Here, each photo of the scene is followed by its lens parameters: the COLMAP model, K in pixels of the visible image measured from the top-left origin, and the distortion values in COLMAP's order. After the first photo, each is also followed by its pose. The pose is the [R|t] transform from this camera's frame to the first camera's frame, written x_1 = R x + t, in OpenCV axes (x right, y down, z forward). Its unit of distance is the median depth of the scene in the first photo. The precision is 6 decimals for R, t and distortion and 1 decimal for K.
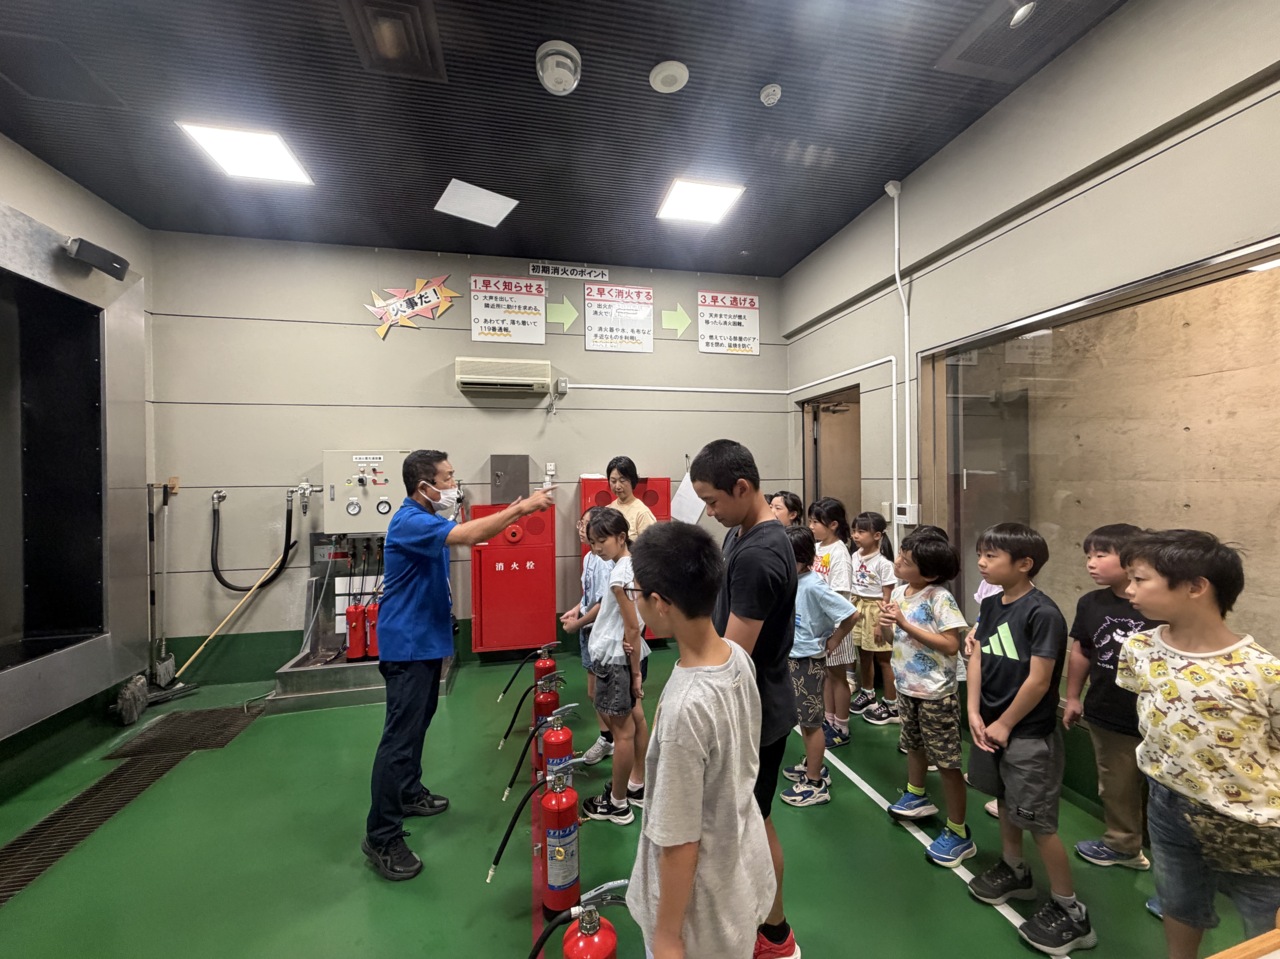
lens RADIAL K [[517.5, 0, 639.5], [0, 517.5, 477.9], [0, 0, 1]] dist [0.011163, 0.000457]
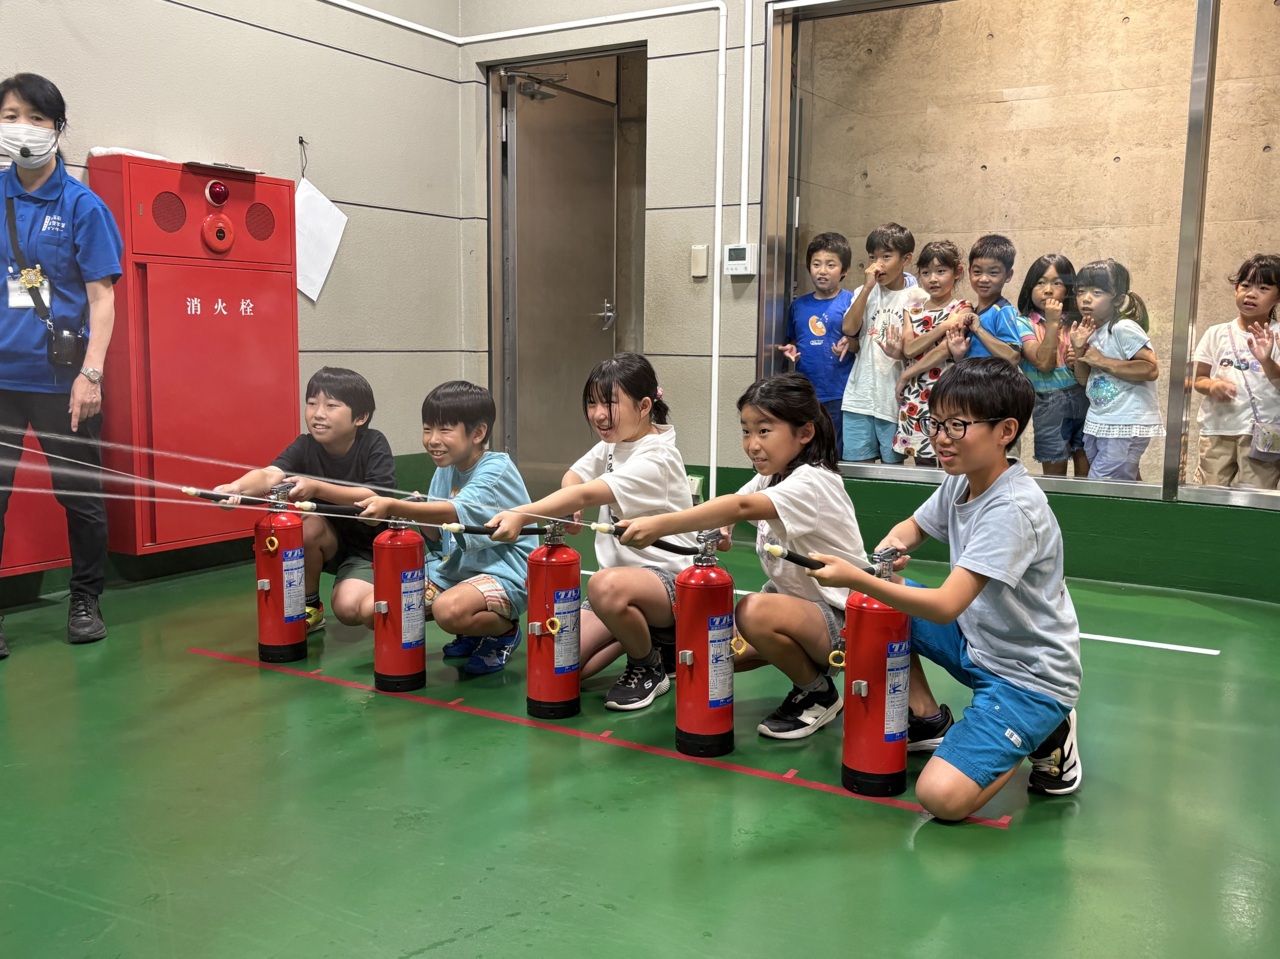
lens RADIAL K [[1205.0, 0, 637.7], [0, 1205.0, 484.5], [0, 0, 1]] dist [0.033722, 0.000000]
pose [[0.689234, -0.069358, 0.721212, -0.556552], [-0.022222, 0.992916, 0.116724, 0.143332], [-0.724198, -0.096477, 0.682810, 0.030325]]
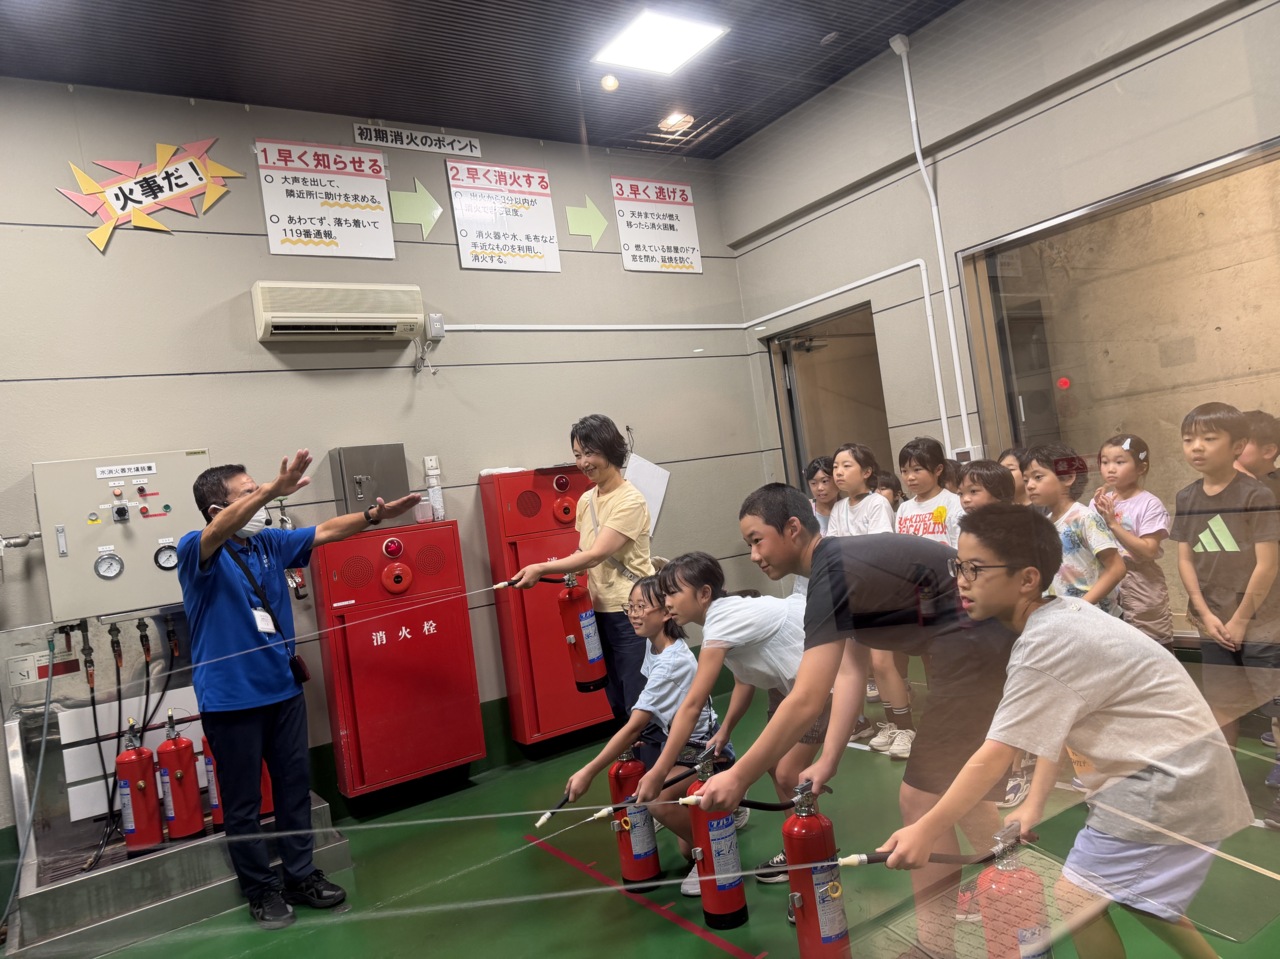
lens RADIAL K [[886.0, 0, 648.0], [0, 886.0, 484.9], [0, 0, 1]] dist [0.040645, -0.040056]
pose [[0.923478, -0.111559, 0.367073, -0.337071], [0.125897, 0.991926, -0.015269, 0.053948], [-0.362406, 0.060314, 0.930067, -0.043221]]
